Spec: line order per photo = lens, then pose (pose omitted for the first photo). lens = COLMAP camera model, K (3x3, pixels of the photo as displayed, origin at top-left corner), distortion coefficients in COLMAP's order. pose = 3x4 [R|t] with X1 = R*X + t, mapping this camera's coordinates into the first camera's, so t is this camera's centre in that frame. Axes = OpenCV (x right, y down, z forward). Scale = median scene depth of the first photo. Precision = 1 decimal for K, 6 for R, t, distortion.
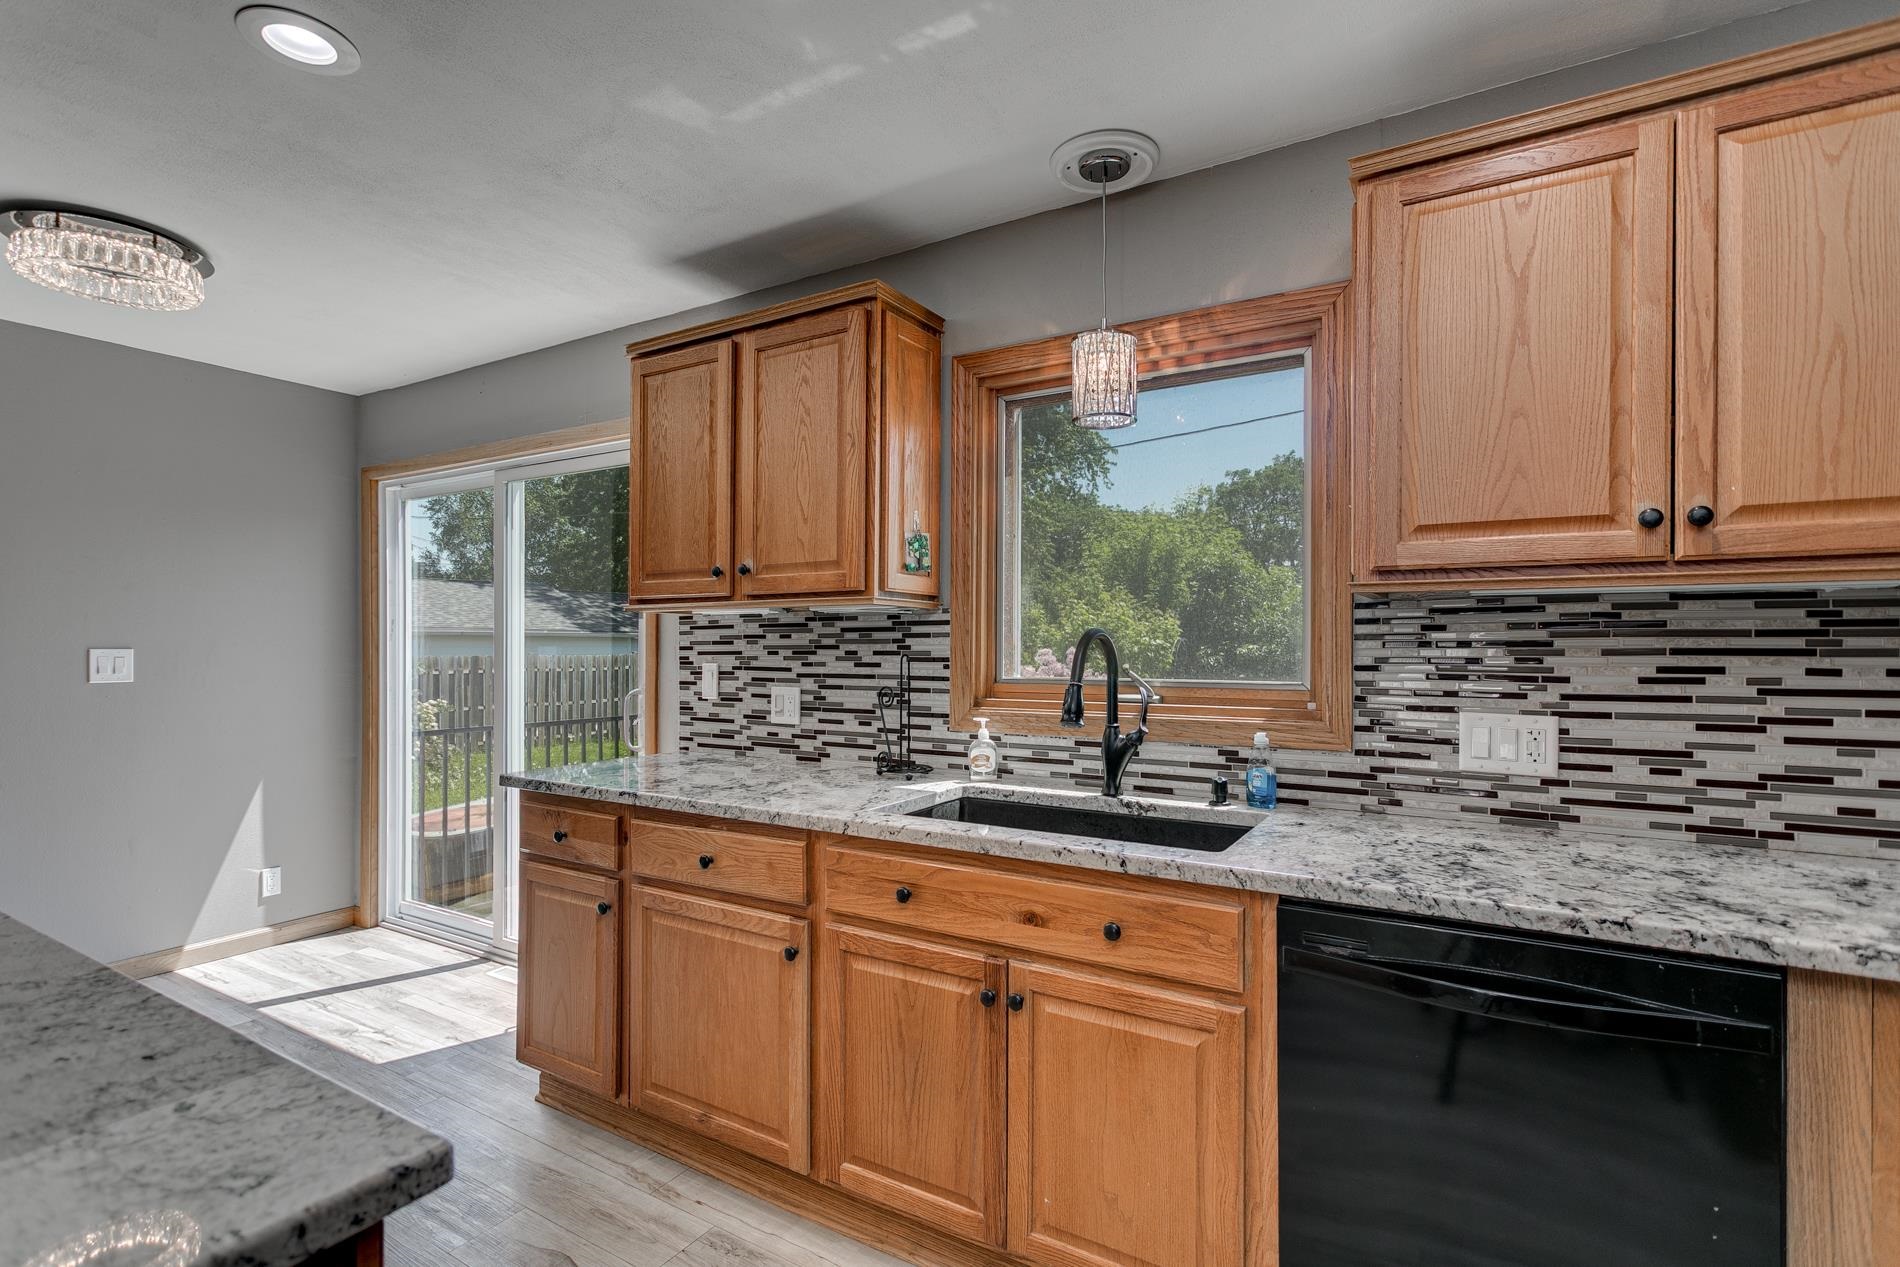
lens RADIAL K [[911.7, 0, 950.1], [0, 911.7, 634.7], [0, 0, 1]] dist [0.000235, 0.000713]
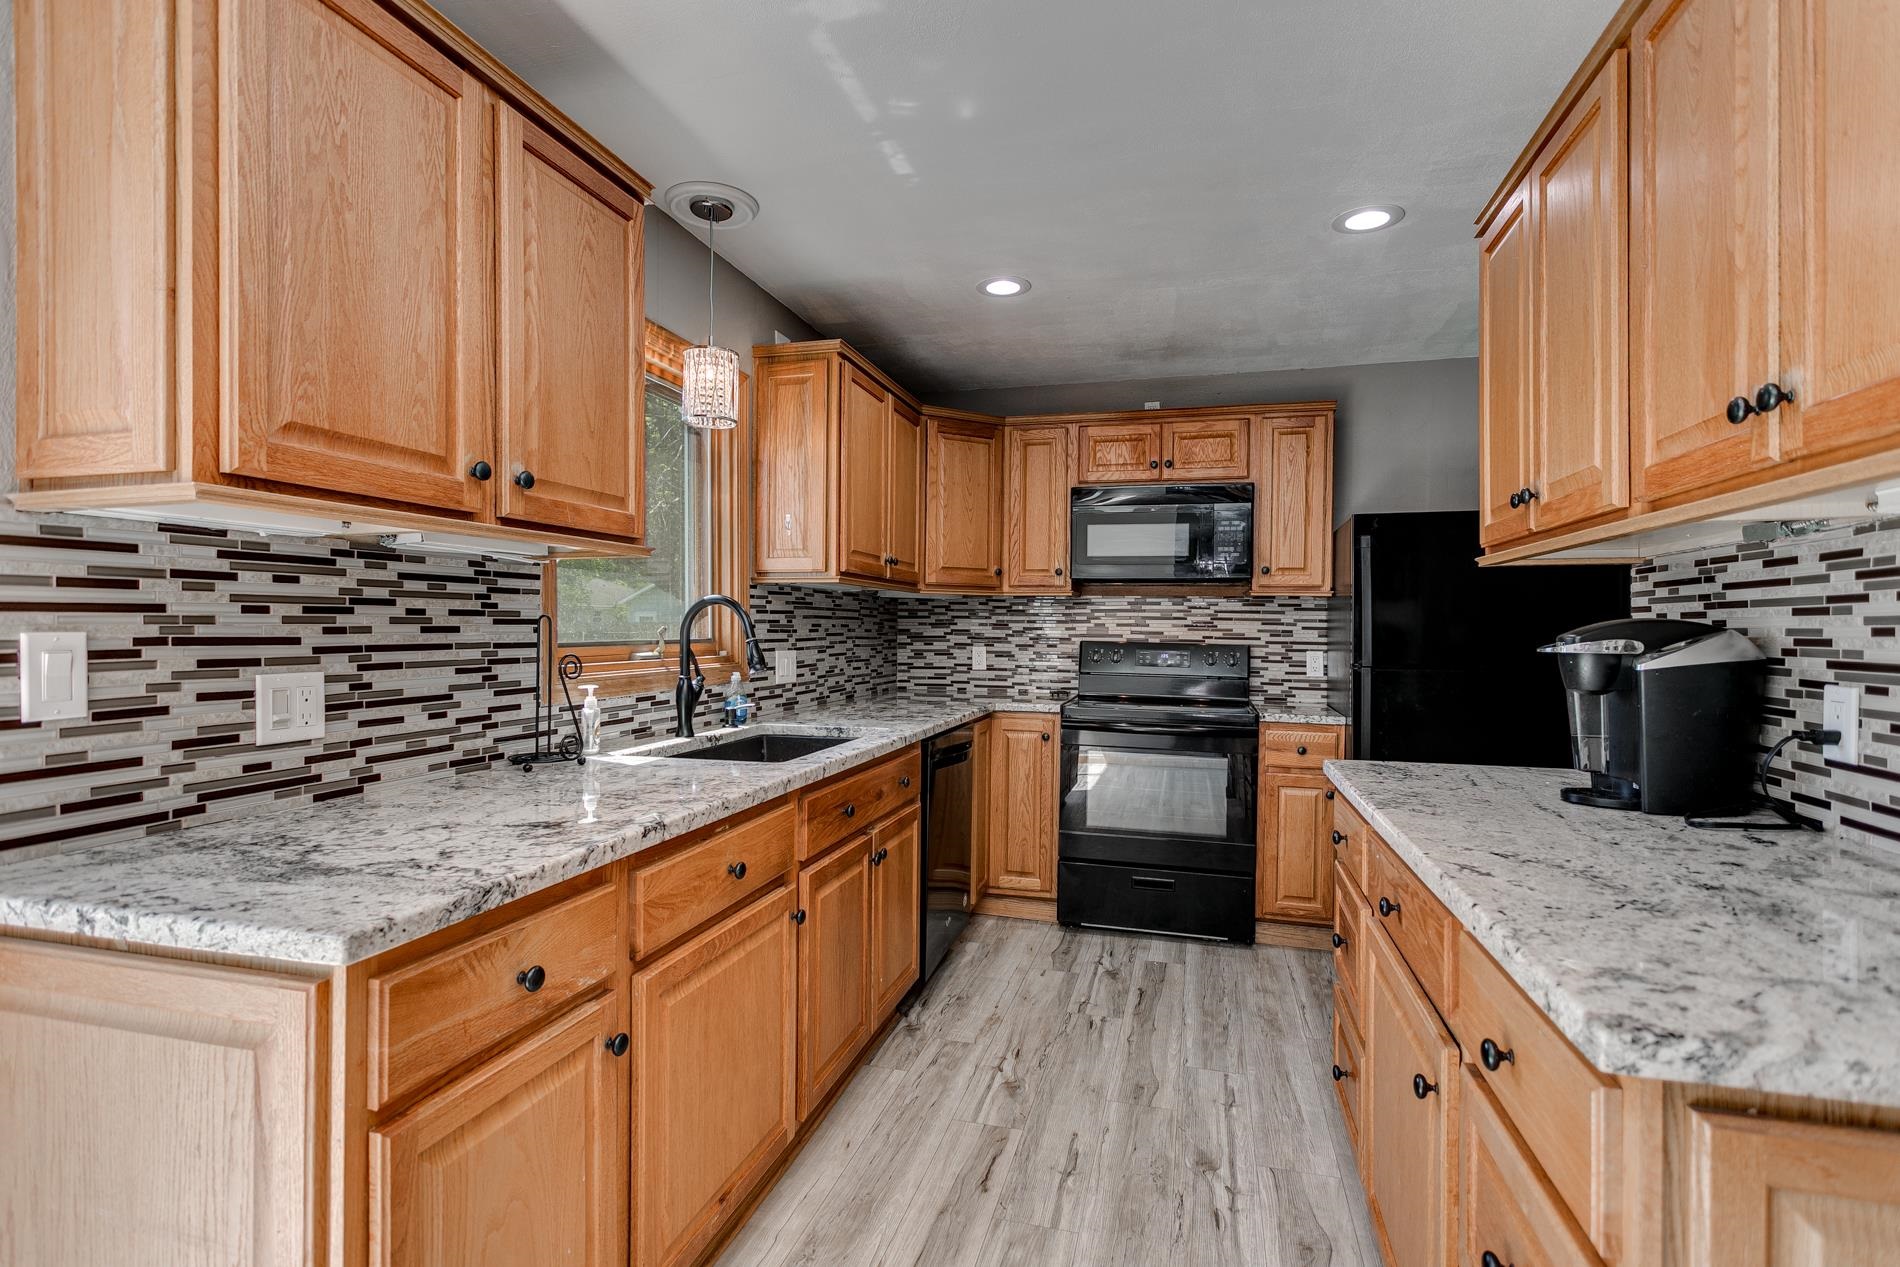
lens RADIAL K [[911.7, 0, 950.1], [0, 911.7, 634.7], [0, 0, 1]] dist [0.000235, 0.000713]
pose [[-0.285867, -0.006868, 0.958245, -0.821800], [-0.009571, 0.999945, 0.004311, 0.029052], [-0.958221, -0.007939, -0.285917, 0.794295]]
